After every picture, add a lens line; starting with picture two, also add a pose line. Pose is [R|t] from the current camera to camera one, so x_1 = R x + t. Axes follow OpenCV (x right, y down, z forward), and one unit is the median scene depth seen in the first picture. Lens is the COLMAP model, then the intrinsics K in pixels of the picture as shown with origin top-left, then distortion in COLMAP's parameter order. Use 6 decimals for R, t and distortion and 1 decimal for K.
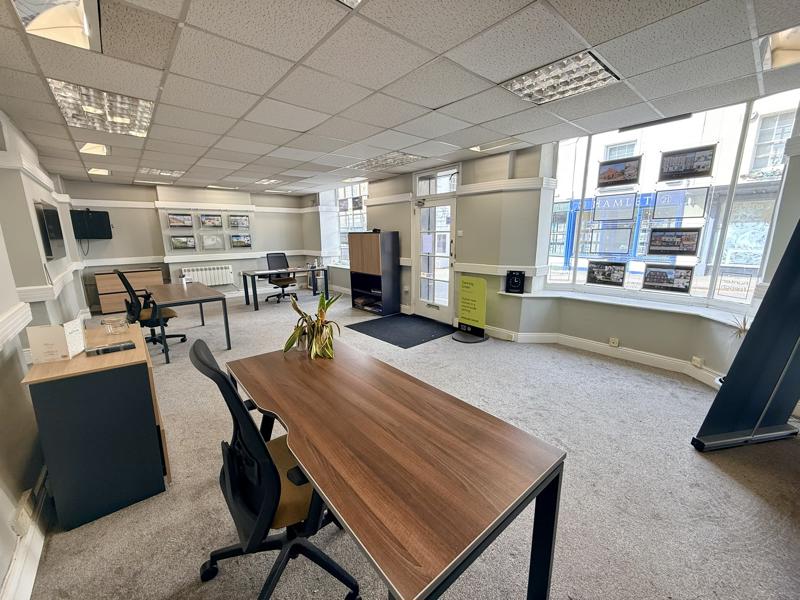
lens RADIAL K [[317.5, 0, 413.2], [0, 317.5, 299.7], [0, 0, 1]] dist [-0.000987, 0.000026]
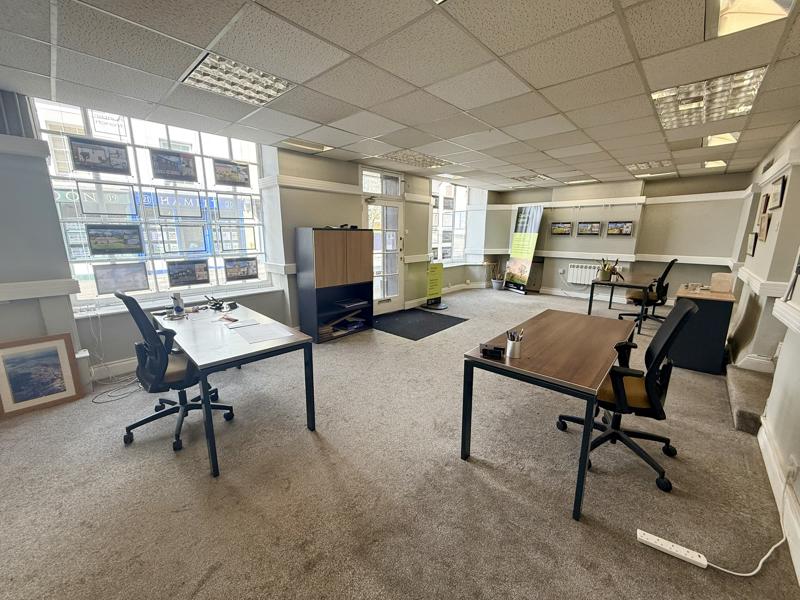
lens RADIAL K [[317.5, 0, 413.2], [0, 317.5, 299.7], [0, 0, 1]] dist [-0.000987, 0.000026]
pose [[-0.110173, -0.203166, 0.972926, -1.132806], [0.194235, 0.955610, 0.221545, -0.231741], [-0.974748, 0.213385, -0.065821, 1.143034]]
